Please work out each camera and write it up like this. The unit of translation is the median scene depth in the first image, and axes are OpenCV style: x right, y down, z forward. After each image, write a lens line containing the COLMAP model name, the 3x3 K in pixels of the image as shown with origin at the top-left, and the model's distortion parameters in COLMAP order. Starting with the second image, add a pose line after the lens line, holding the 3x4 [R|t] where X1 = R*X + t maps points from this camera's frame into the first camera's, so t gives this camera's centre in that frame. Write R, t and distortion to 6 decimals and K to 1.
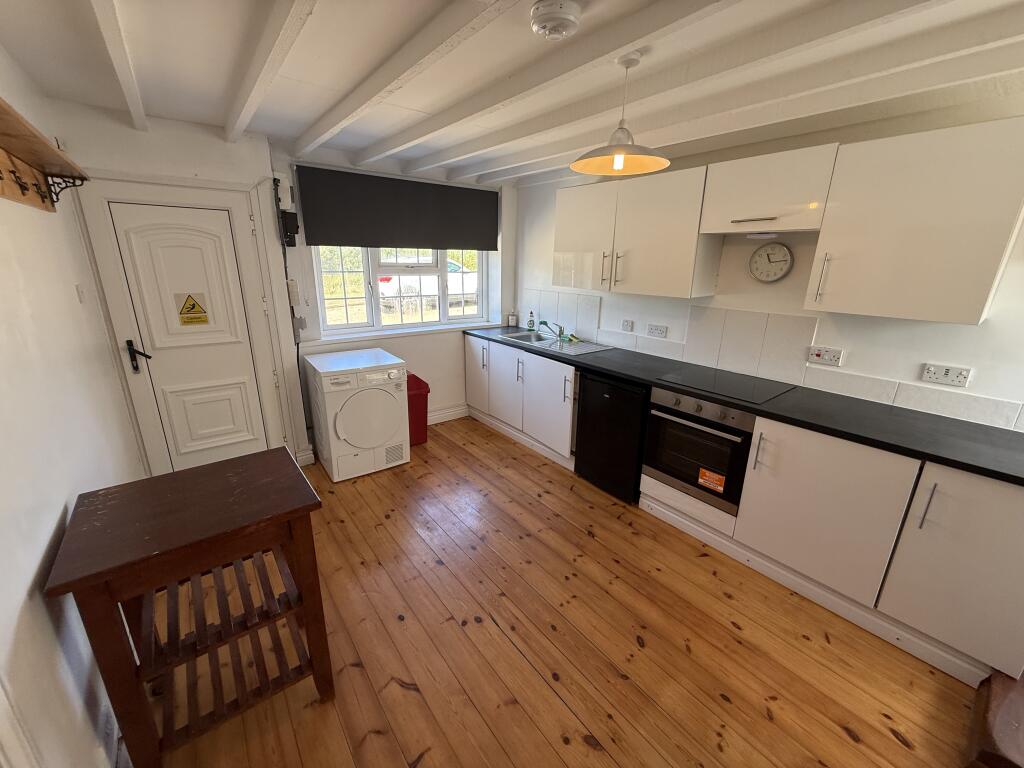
lens RADIAL K [[409.4, 0, 507.0], [0, 409.4, 386.1], [0, 0, 1]] dist [-0.001496, 0.000672]
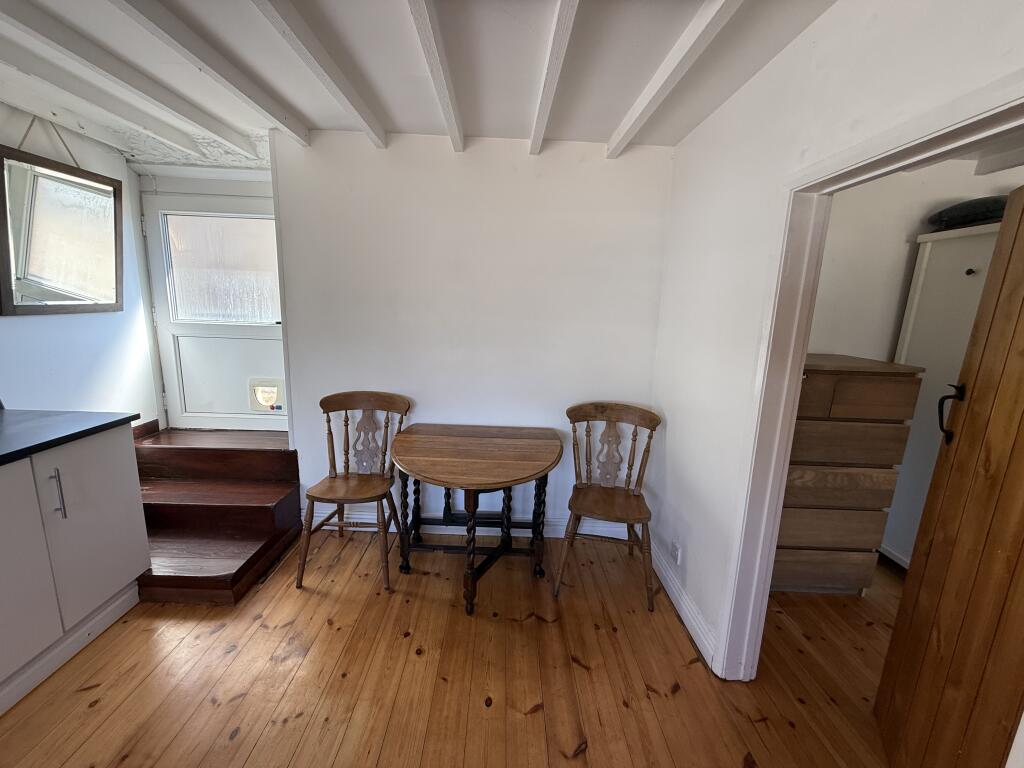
lens RADIAL K [[409.4, 0, 507.2], [0, 409.4, 383.0], [0, 0, 1]] dist [-0.001496, 0.000672]
pose [[-0.796407, -0.157542, 0.583880, -0.184565], [0.130417, 0.898016, 0.420189, -0.117275], [-0.590531, 0.410789, -0.694640, 0.538426]]
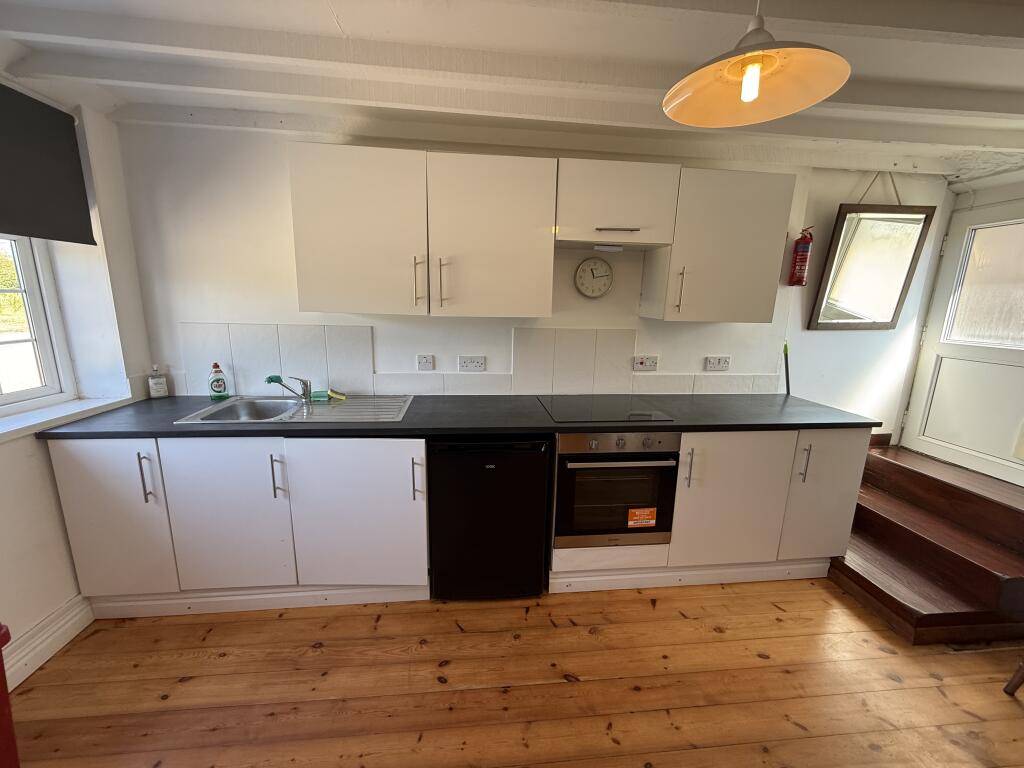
lens RADIAL K [[409.4, 0, 507.5], [0, 409.4, 385.1], [0, 0, 1]] dist [-0.001496, 0.000672]
pose [[0.527843, -0.177778, 0.830528, -0.275657], [0.238987, 0.969428, 0.055622, -0.136027], [-0.815025, 0.169126, 0.554193, 0.579240]]
